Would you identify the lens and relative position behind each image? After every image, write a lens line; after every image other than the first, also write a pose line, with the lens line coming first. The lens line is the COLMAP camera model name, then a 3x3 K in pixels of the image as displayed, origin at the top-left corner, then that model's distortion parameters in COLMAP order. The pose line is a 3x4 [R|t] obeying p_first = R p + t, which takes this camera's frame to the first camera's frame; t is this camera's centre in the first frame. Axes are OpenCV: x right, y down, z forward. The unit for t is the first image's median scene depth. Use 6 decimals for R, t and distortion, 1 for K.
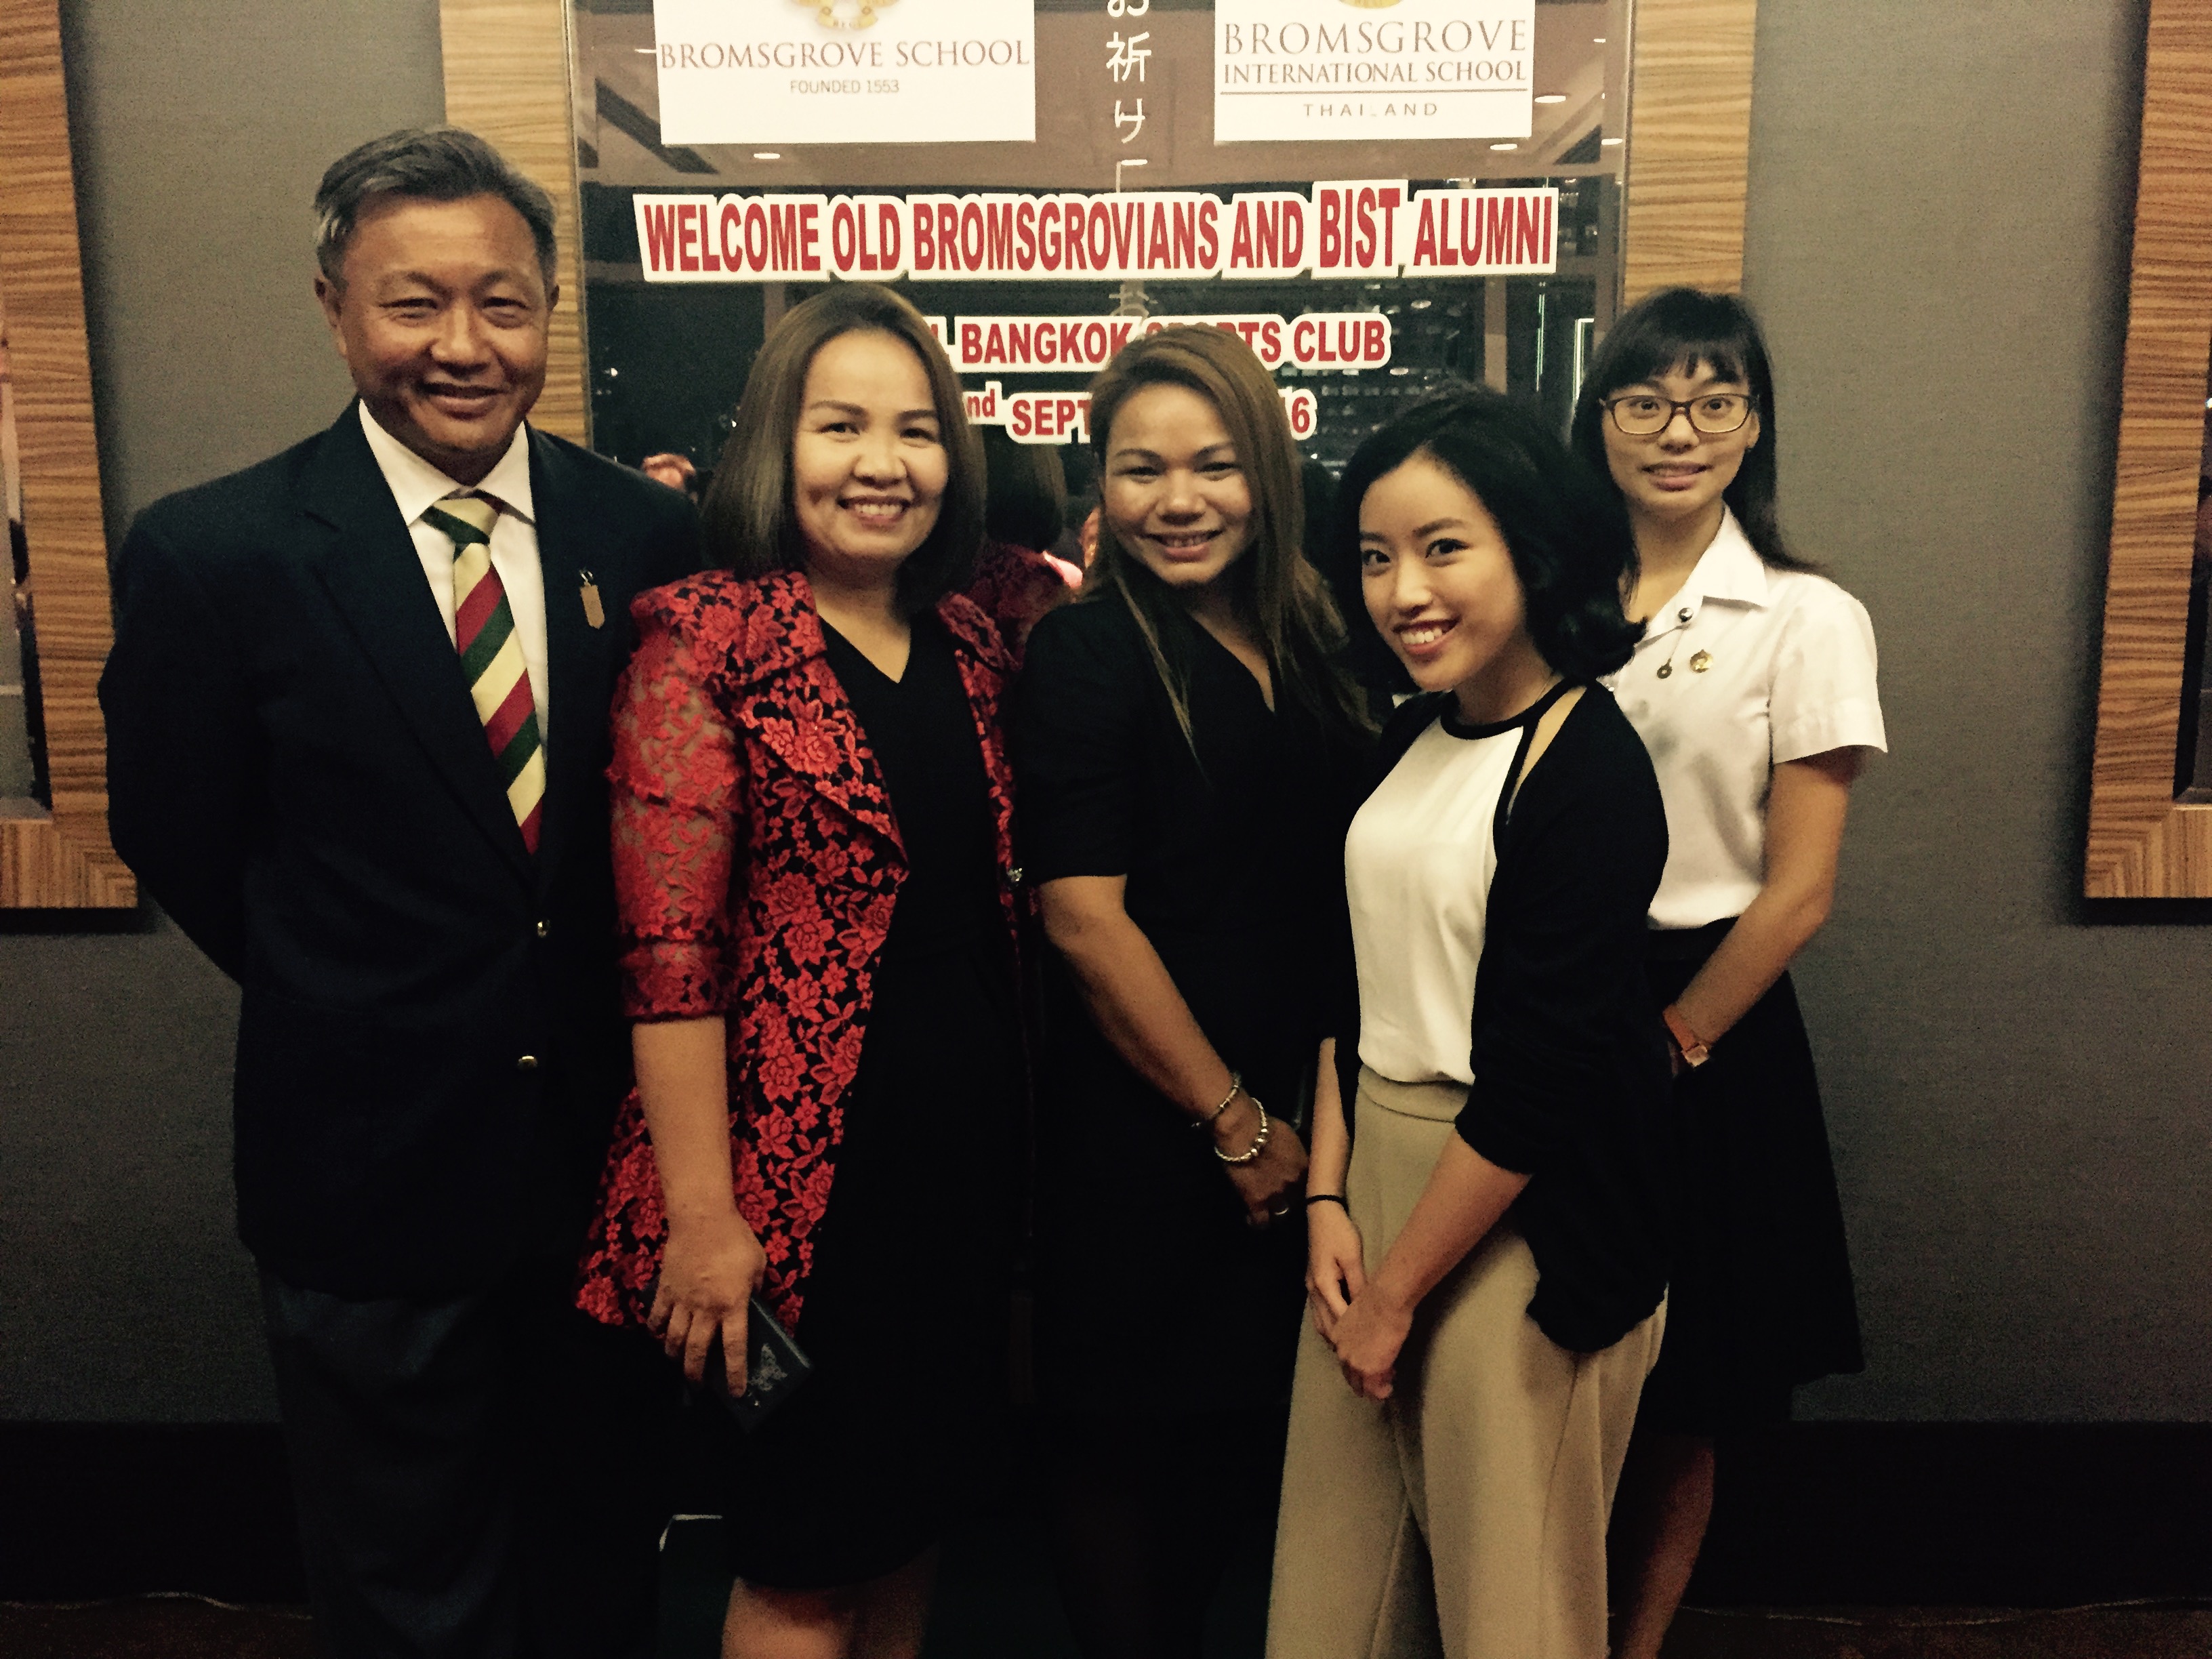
lens RADIAL K [[1920.8, 0, 1096.1], [0, 1920.8, 813.6], [0, 0, 1]] dist [0.065662, -0.096843]
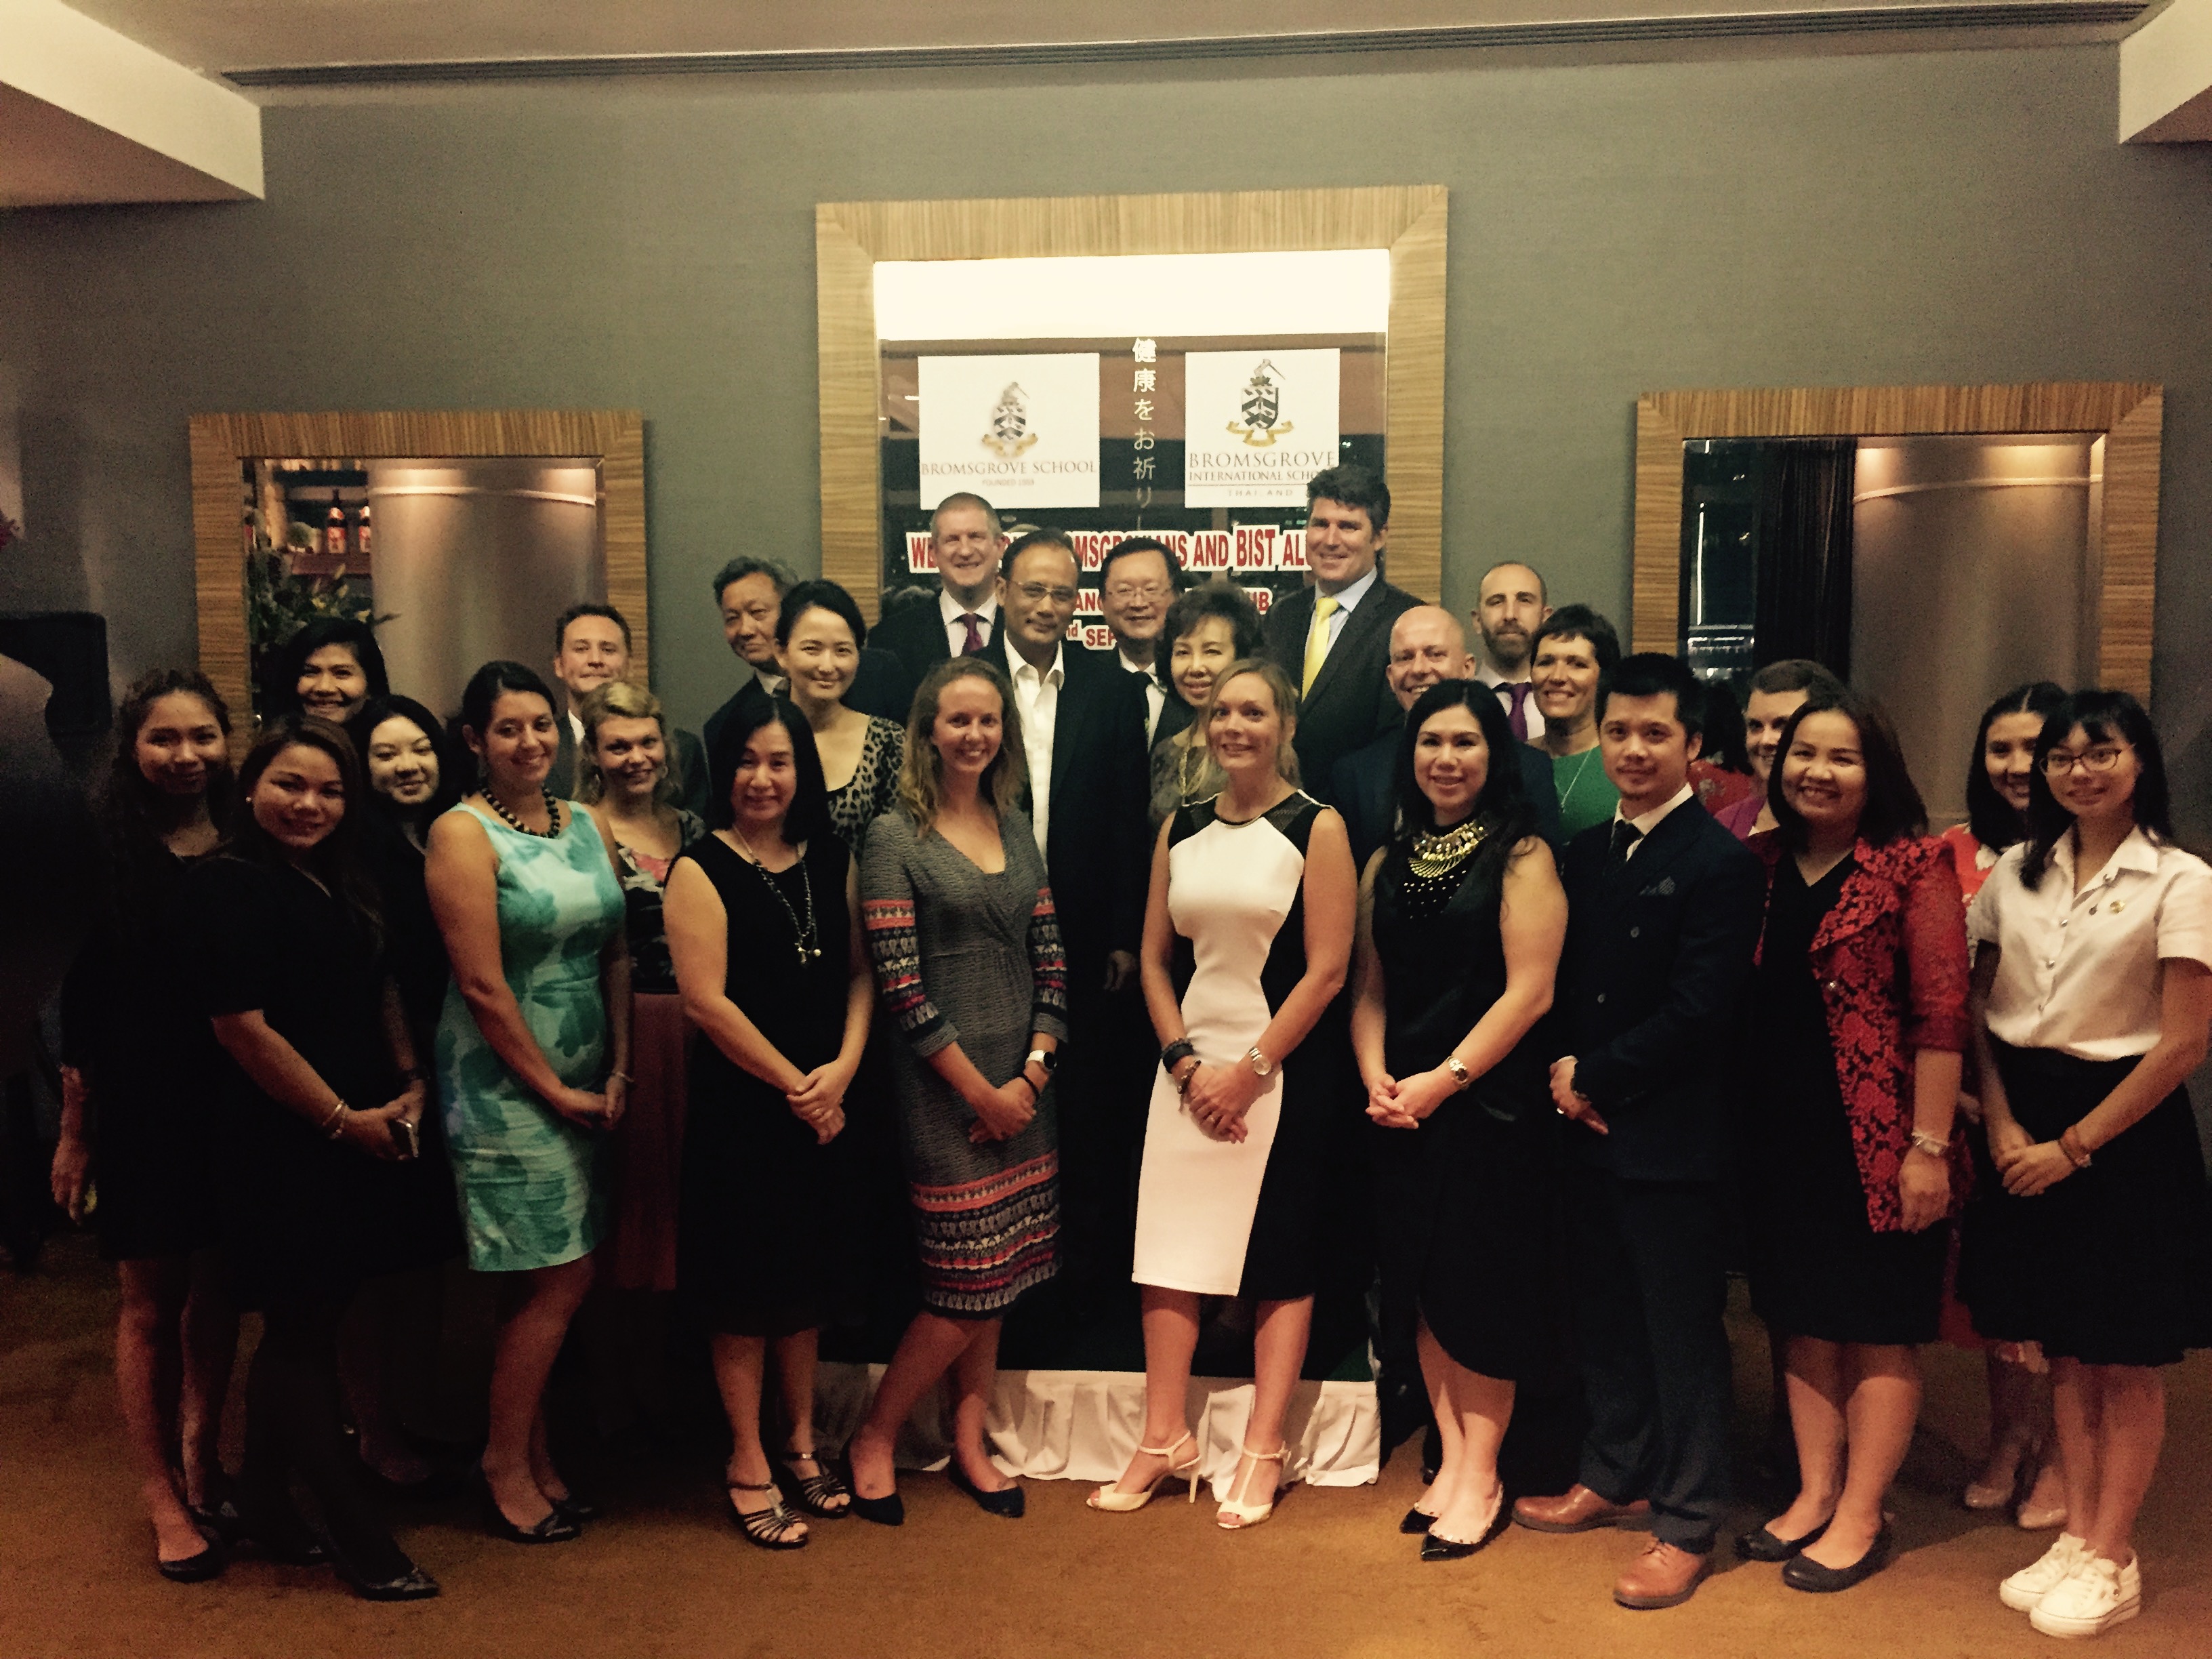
lens RADIAL K [[1920.8, 0, 1056.8], [0, 1920.8, 747.9], [0, 0, 1]] dist [0.065662, -0.096843]
pose [[0.997196, 0.006734, -0.074527, 0.079288], [-0.014182, 0.994900, -0.099862, 0.116825], [0.073475, 0.100639, 0.992206, -1.028246]]
